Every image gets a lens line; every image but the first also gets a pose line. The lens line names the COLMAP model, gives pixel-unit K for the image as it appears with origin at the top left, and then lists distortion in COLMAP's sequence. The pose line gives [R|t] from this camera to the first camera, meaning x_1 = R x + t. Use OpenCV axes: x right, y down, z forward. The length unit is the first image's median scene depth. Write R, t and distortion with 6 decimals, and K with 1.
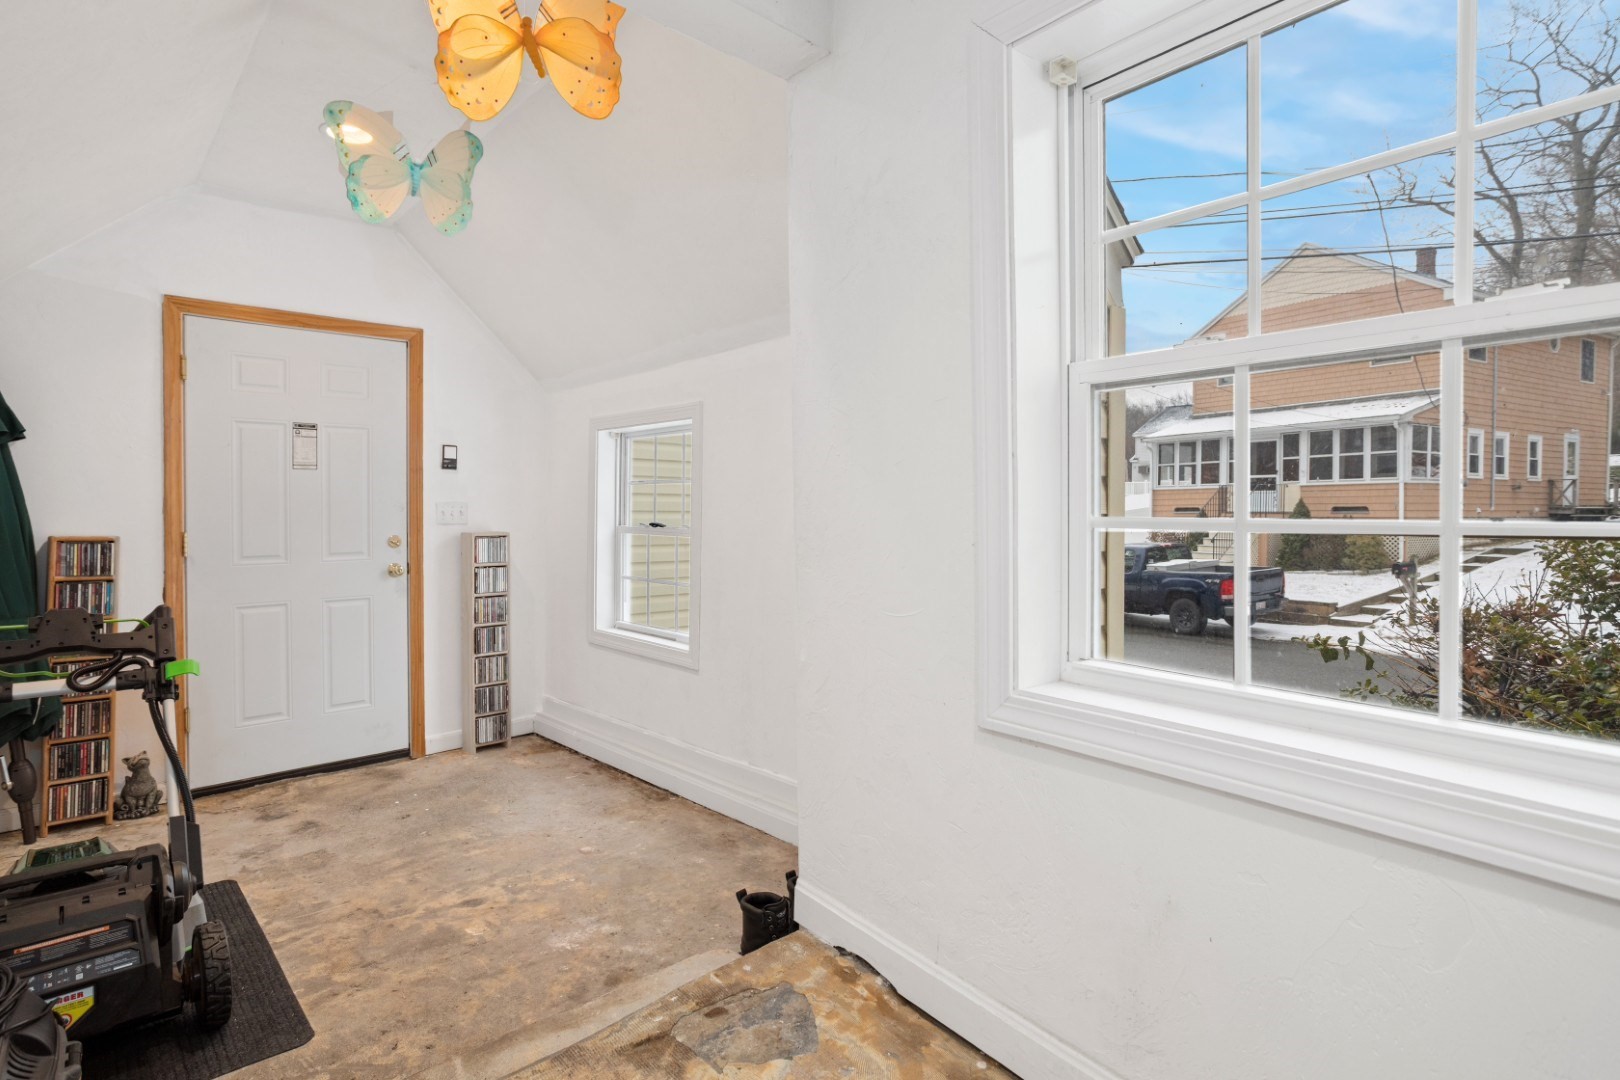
lens RADIAL K [[801.8, 0, 811.6], [0, 801.8, 521.6], [0, 0, 1]] dist [-0.046995, 0.033728]
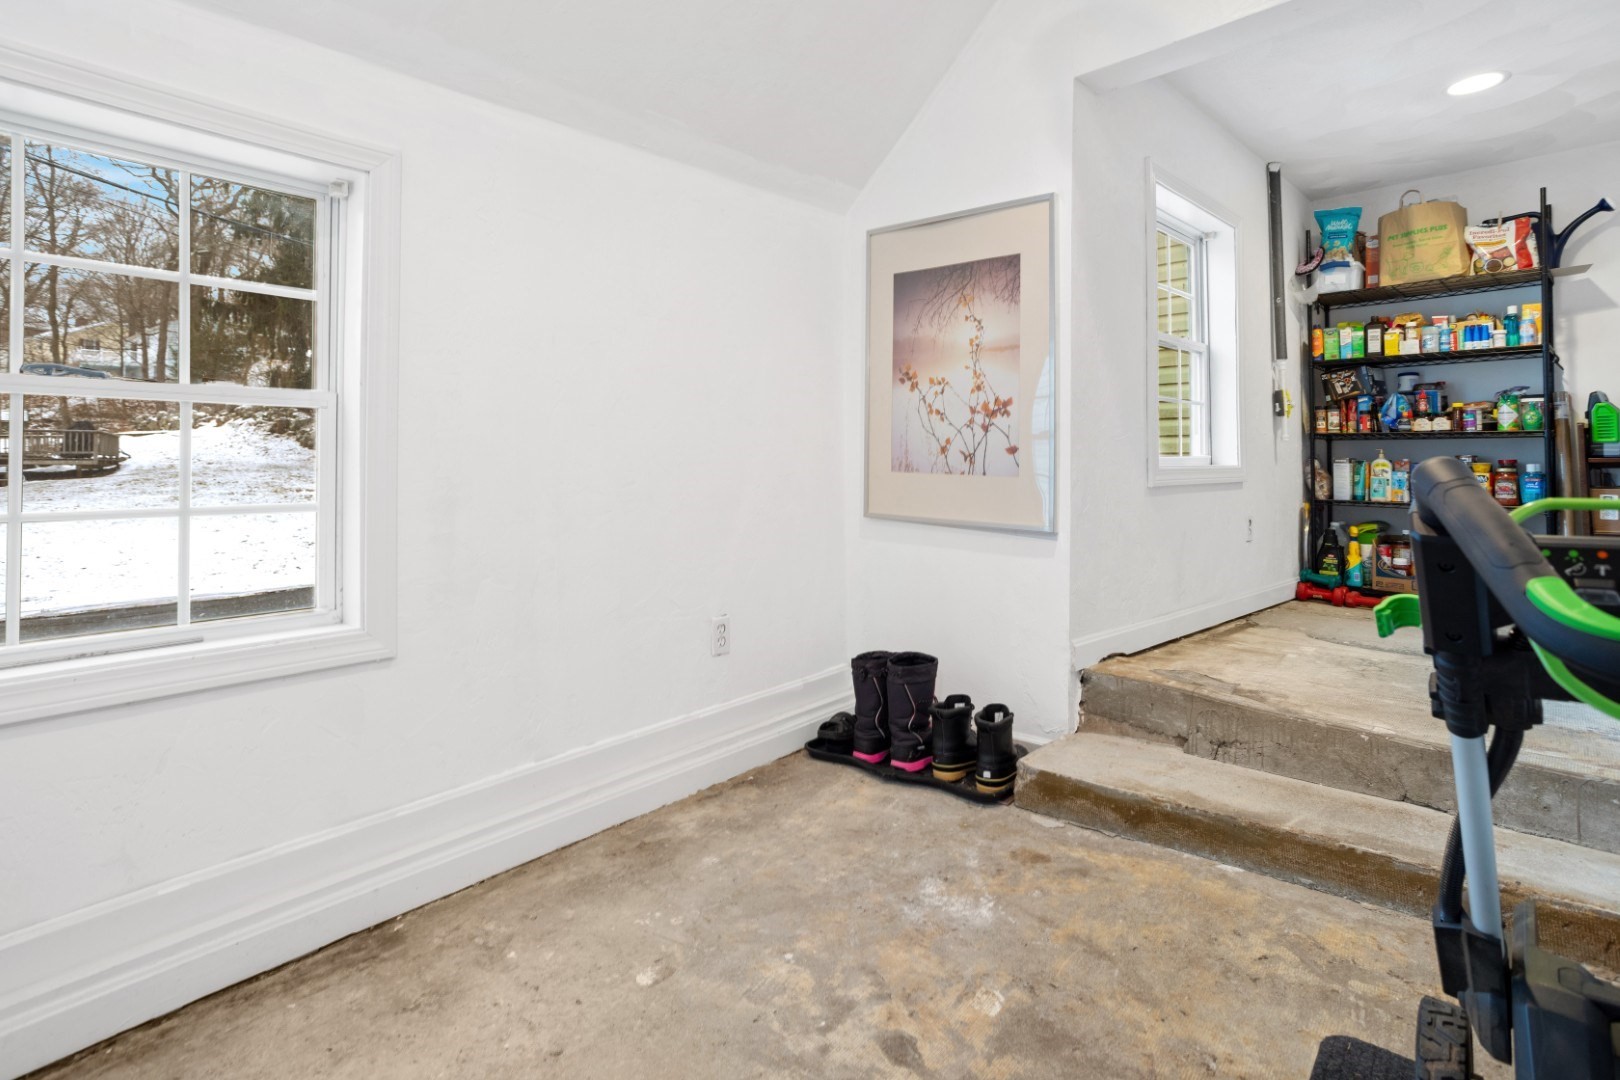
lens RADIAL K [[801.8, 0, 811.6], [0, 801.8, 521.6], [0, 0, 1]] dist [-0.046995, 0.033728]
pose [[-0.081906, -0.074424, 0.993857, -0.884638], [0.019630, 0.996894, 0.076269, 0.094738], [-0.996447, 0.025756, -0.080191, 1.056884]]
